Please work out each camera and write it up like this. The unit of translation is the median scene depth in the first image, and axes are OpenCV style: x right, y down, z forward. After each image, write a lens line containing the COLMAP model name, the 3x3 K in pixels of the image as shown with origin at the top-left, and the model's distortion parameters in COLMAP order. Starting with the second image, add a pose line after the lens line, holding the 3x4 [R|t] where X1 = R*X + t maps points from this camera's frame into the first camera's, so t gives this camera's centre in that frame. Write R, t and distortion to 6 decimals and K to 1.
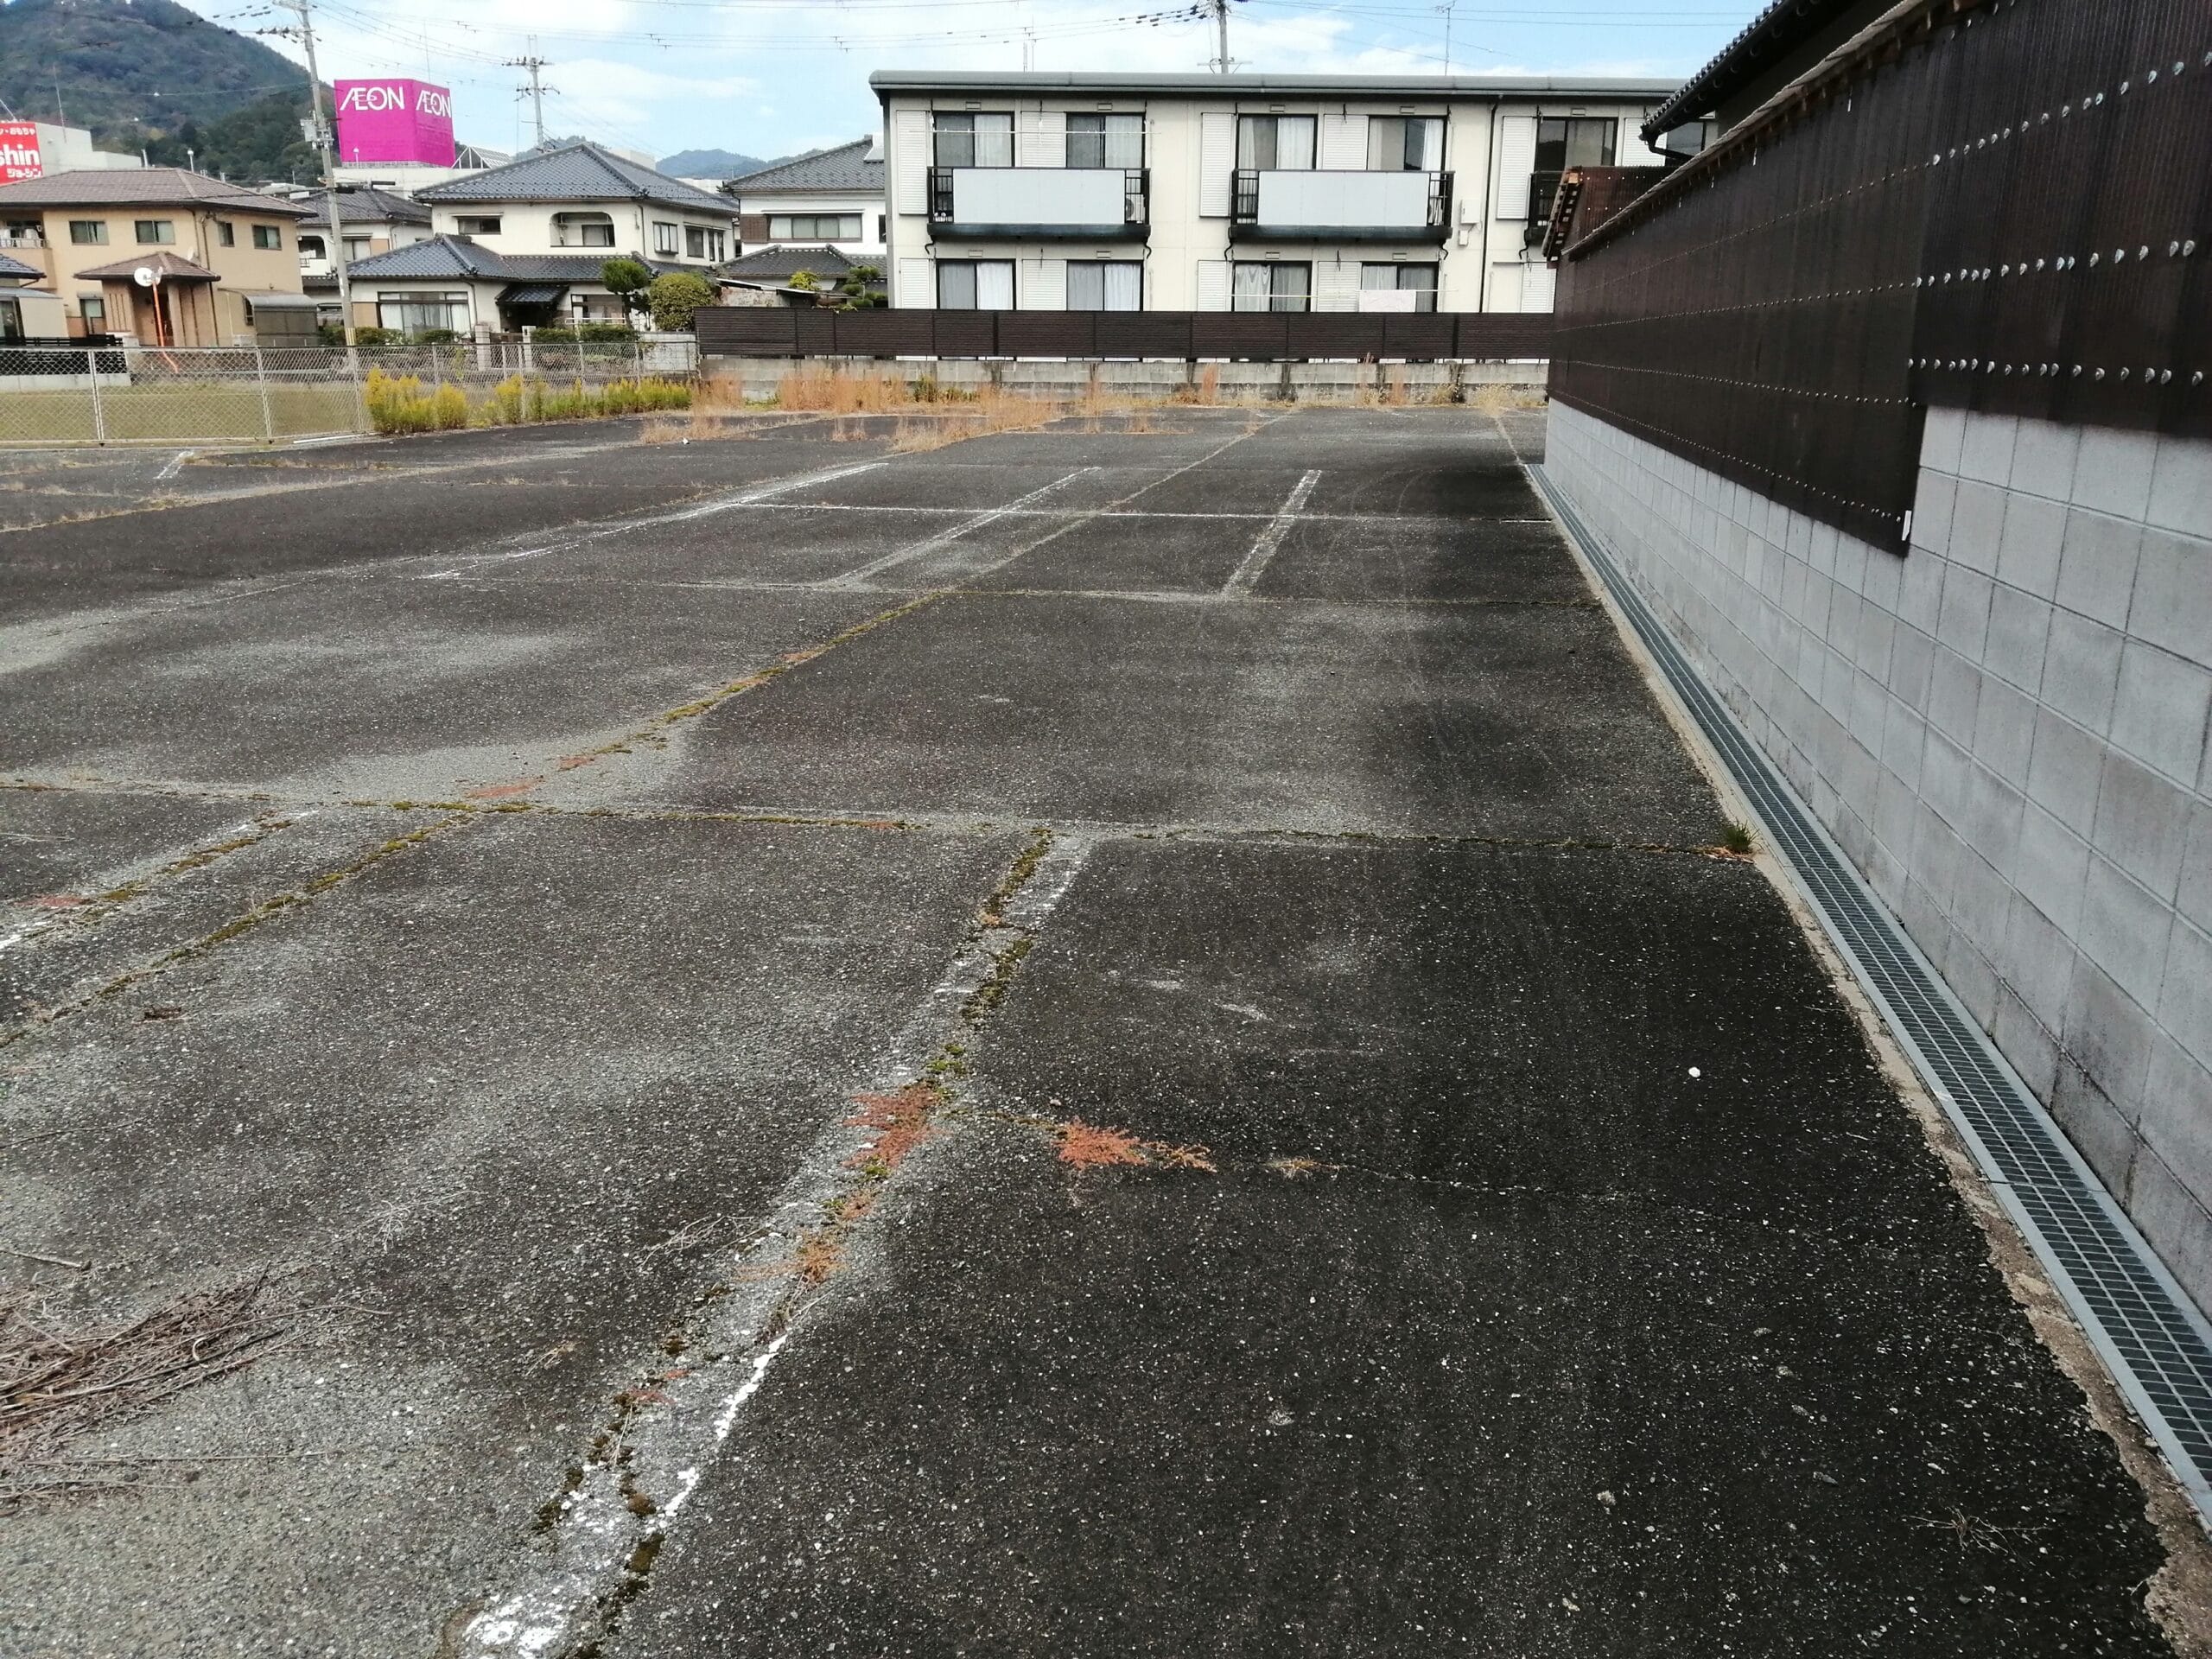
lens RADIAL K [[1717.7, 0, 1105.4], [0, 1717.7, 873.3], [0, 0, 1]] dist [-0.003496, -0.006455]
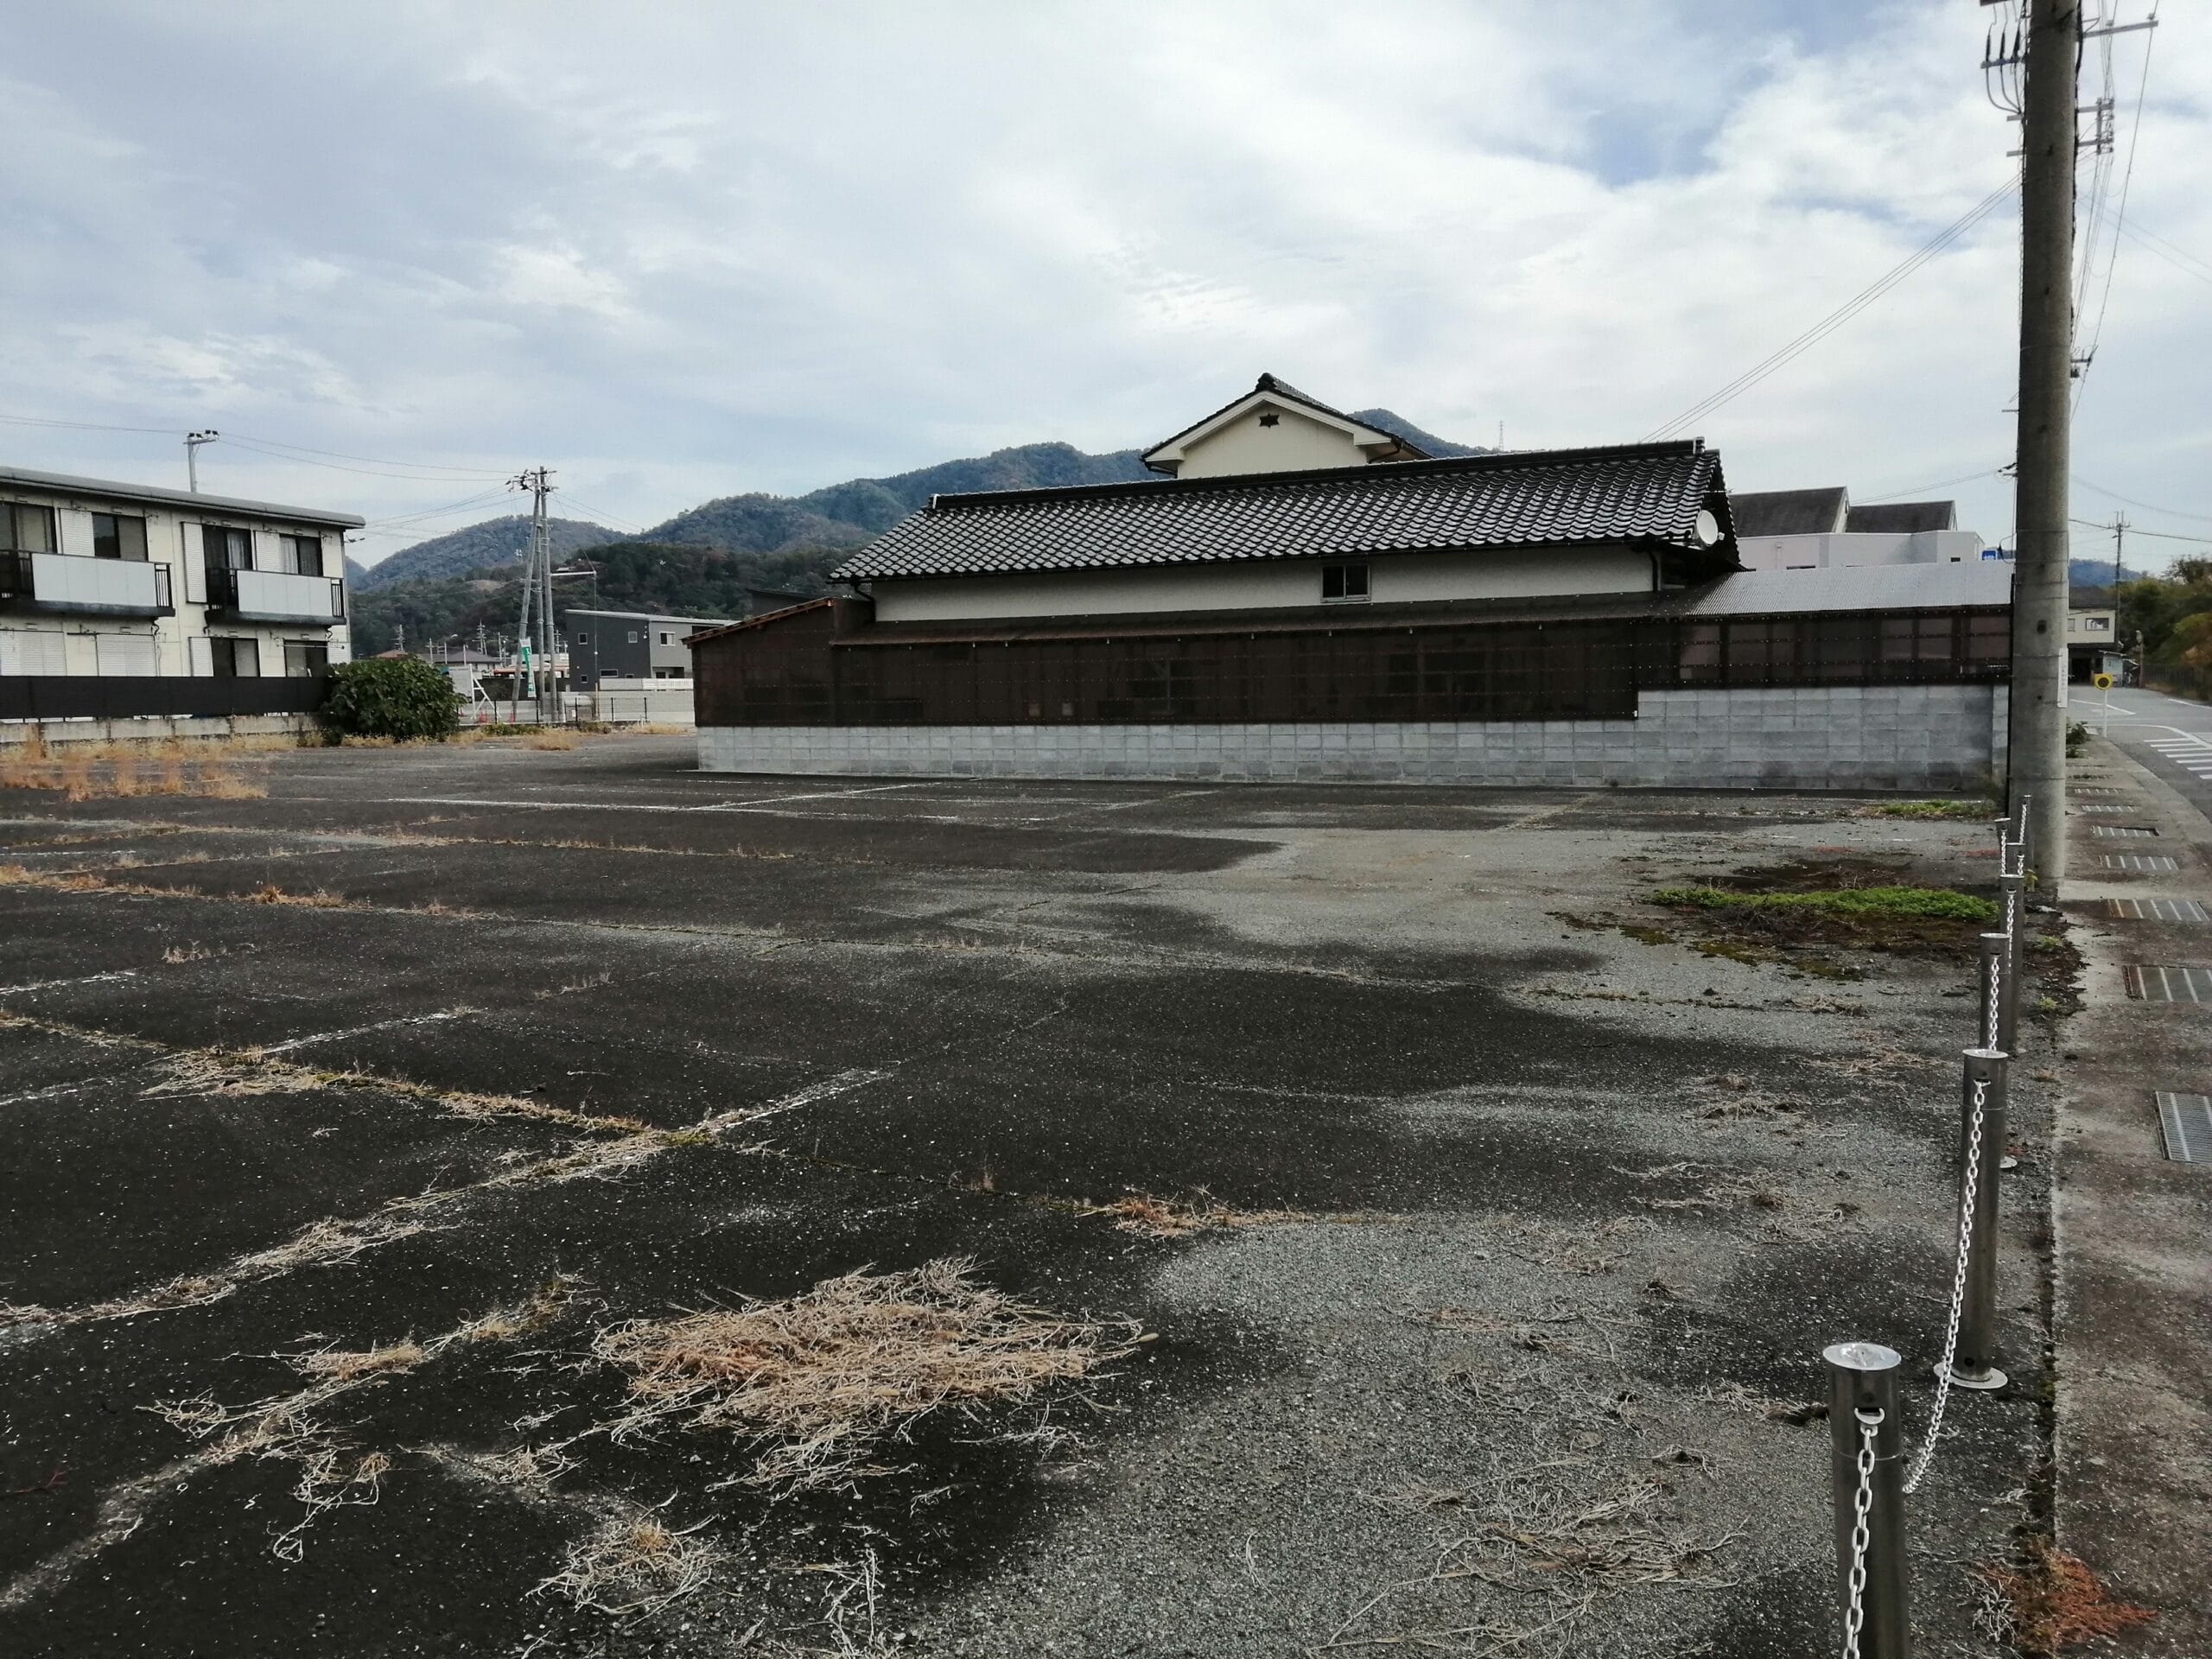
lens RADIAL K [[1713.2, 0, 1113.1], [0, 1713.2, 837.4], [0, 0, 1]] dist [0.067007, -0.136475]
pose [[0.299253, -0.097235, 0.949206, -0.918087], [0.295913, 0.955204, 0.004558, -0.039547], [-0.907129, 0.279518, 0.314621, 0.080818]]
